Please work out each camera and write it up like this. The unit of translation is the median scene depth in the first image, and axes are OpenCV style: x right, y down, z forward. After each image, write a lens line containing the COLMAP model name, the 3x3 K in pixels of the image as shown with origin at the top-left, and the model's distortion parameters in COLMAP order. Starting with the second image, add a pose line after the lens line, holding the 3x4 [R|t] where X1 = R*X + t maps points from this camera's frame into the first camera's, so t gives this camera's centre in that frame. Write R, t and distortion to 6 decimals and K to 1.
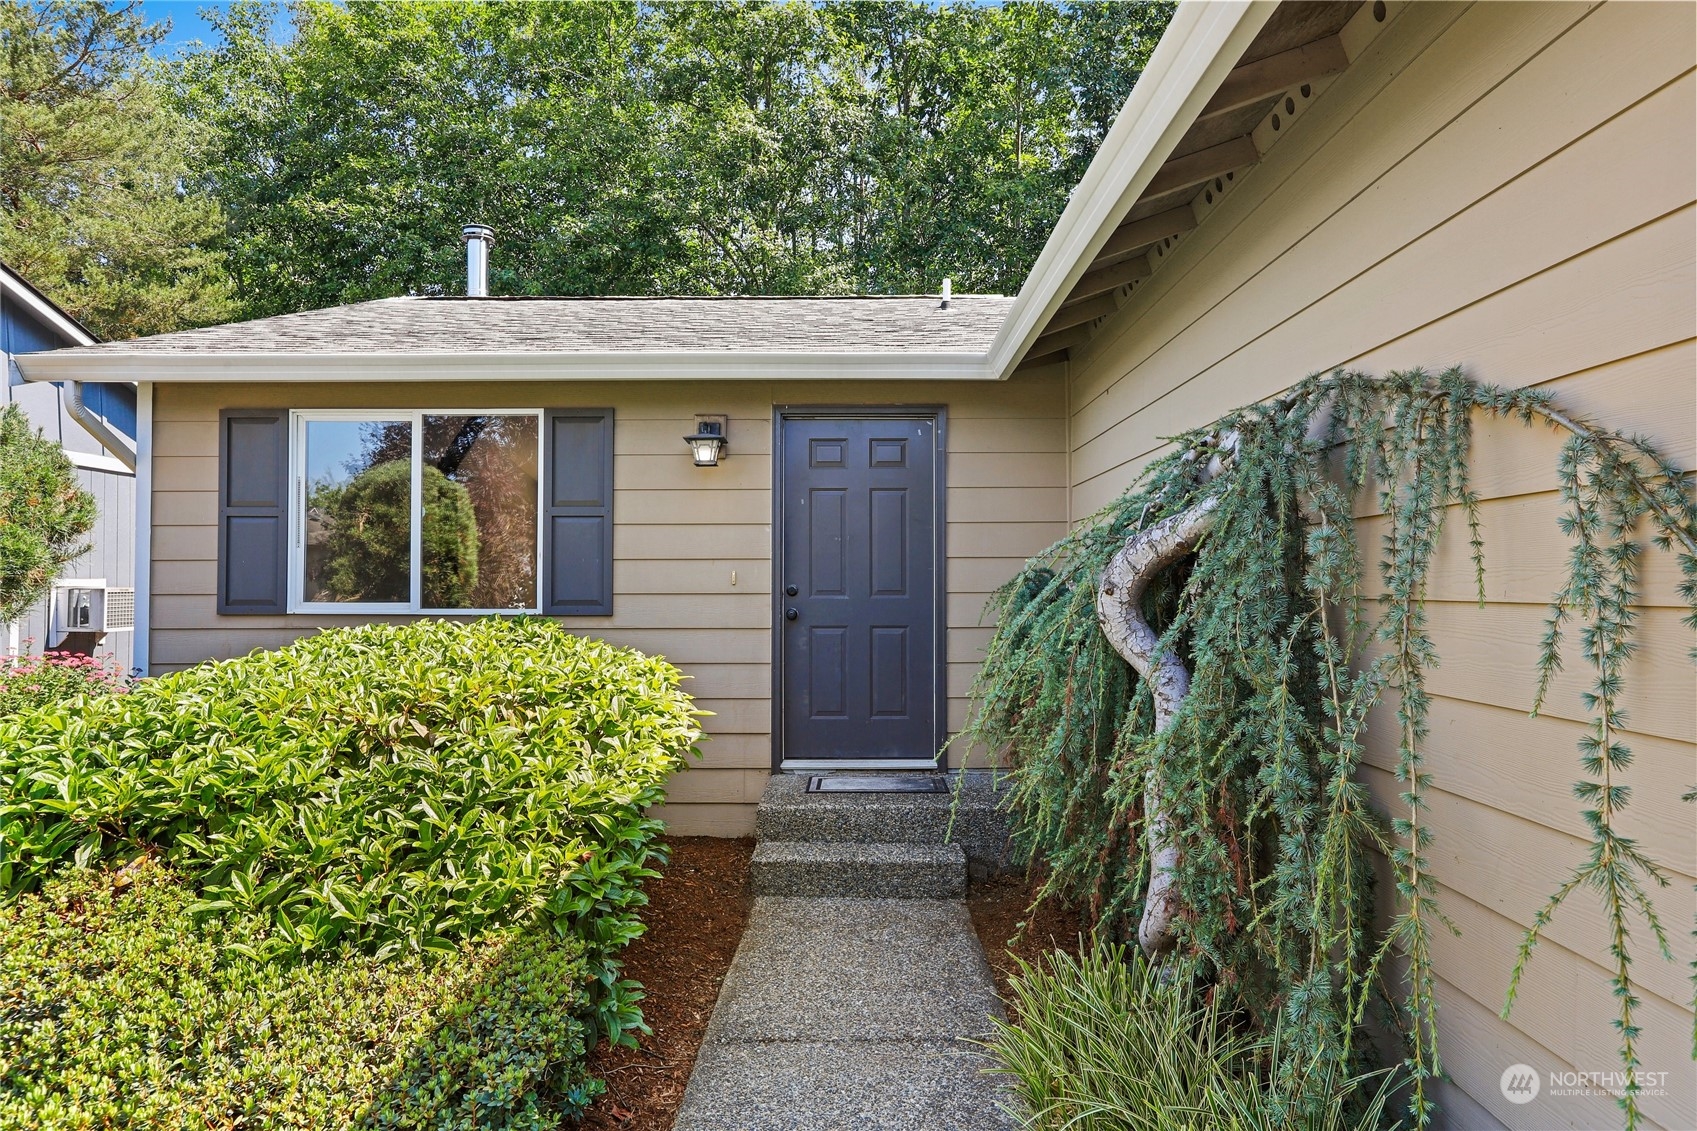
lens RADIAL K [[1149.5, 0, 848.5], [0, 1149.5, 565.5], [0, 0, 1]] dist [-0.000303, -0.000089]
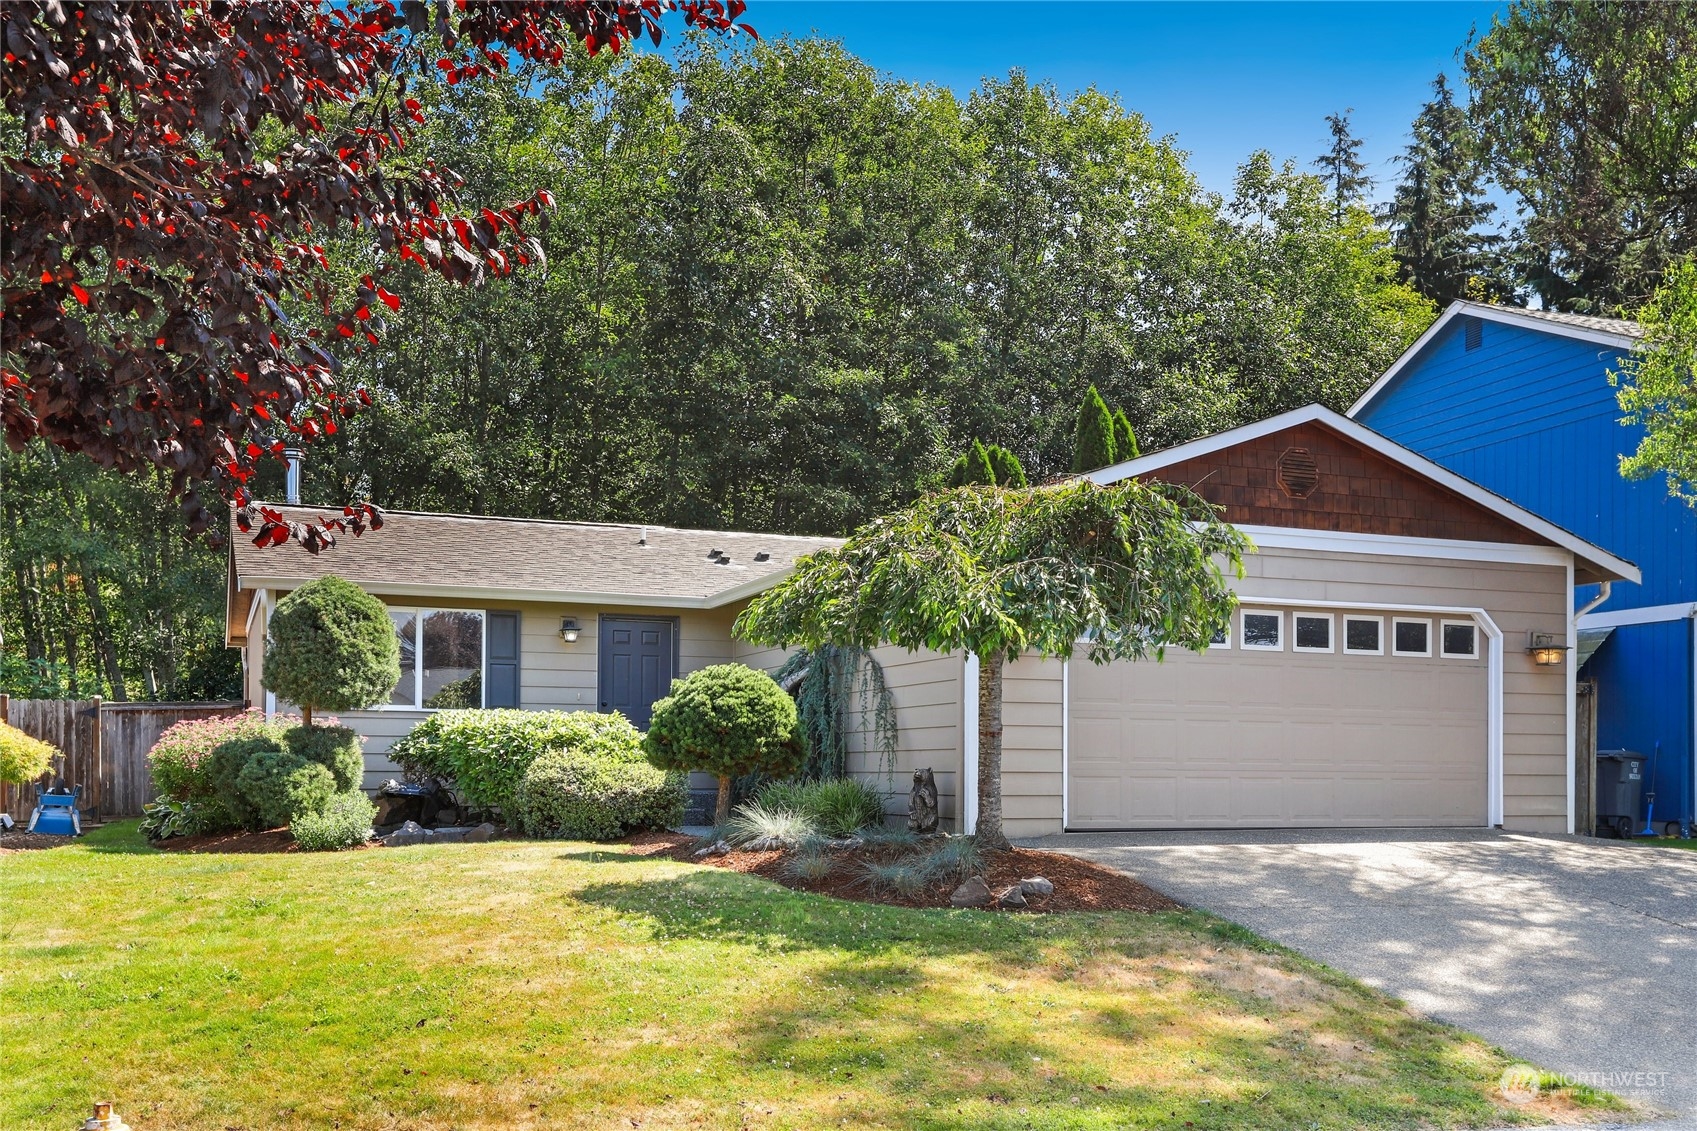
lens RADIAL K [[1637.2, 0, 848.5], [0, 1637.2, 565.5], [0, 0, 1]] dist [-0.000206, -0.000172]
pose [[0.934056, 0.050852, 0.353487, -0.983314], [-0.013098, 0.994022, -0.108390, 0.125859], [-0.356885, 0.096613, 0.929139, -2.718190]]
